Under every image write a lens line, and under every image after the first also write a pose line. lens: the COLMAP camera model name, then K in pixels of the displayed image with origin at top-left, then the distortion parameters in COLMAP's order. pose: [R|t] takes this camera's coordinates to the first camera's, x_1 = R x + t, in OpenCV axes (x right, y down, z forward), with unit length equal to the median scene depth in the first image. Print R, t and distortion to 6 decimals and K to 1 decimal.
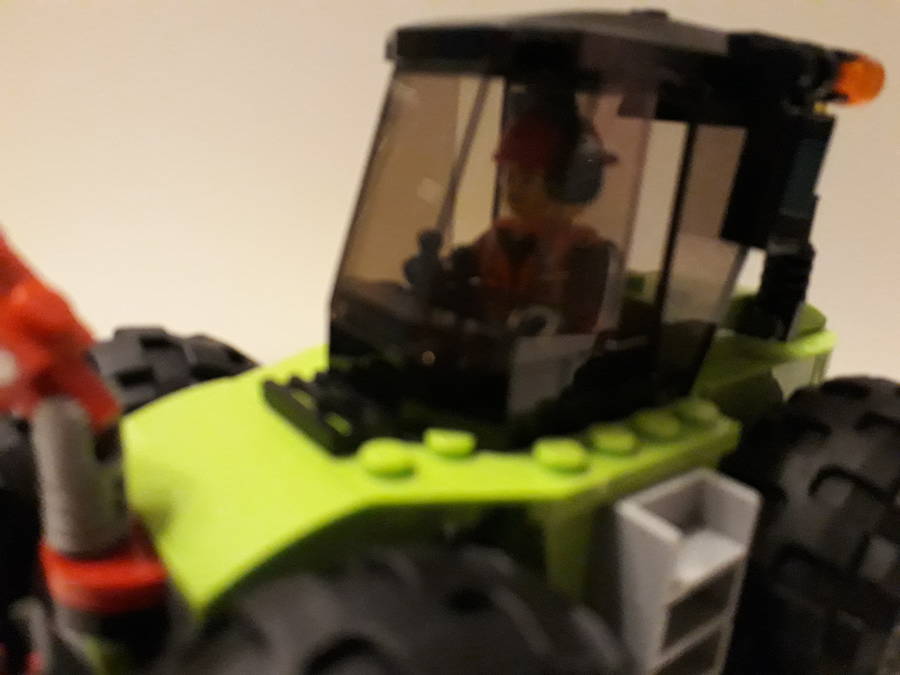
lens RADIAL K [[690.8, 0, 441.5], [0, 690.8, 351.4], [0, 0, 1]] dist [-0.010574, -0.006950]
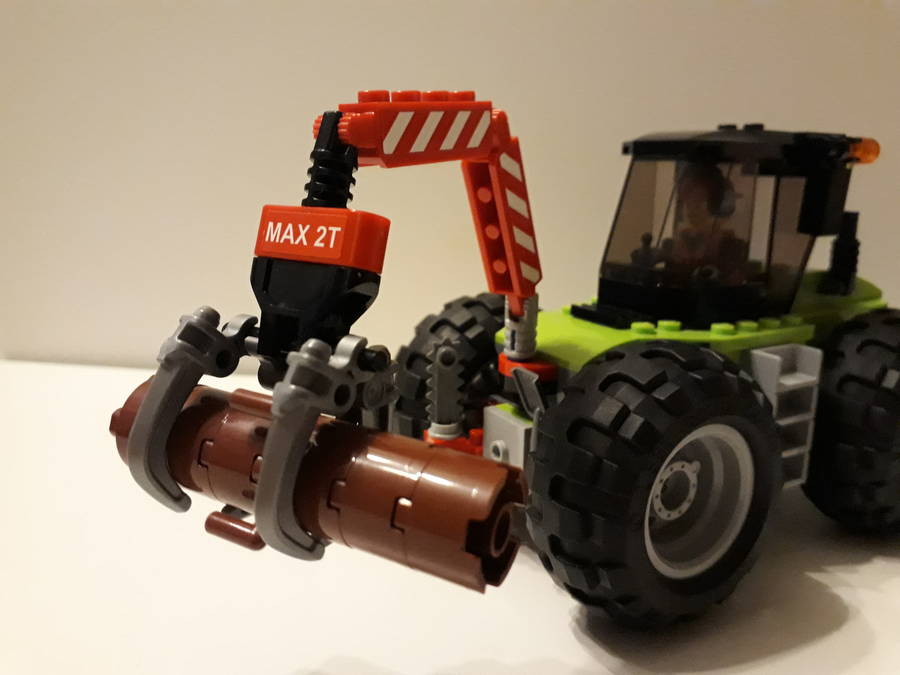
lens RADIAL K [[690.8, 0, 441.5], [0, 690.8, 351.4], [0, 0, 1]] dist [-0.010574, -0.006950]
pose [[0.987345, -0.016274, -0.157751, -0.307892], [-0.003586, 0.992175, -0.124800, 0.434663], [0.158548, 0.123787, 0.979561, -1.074258]]
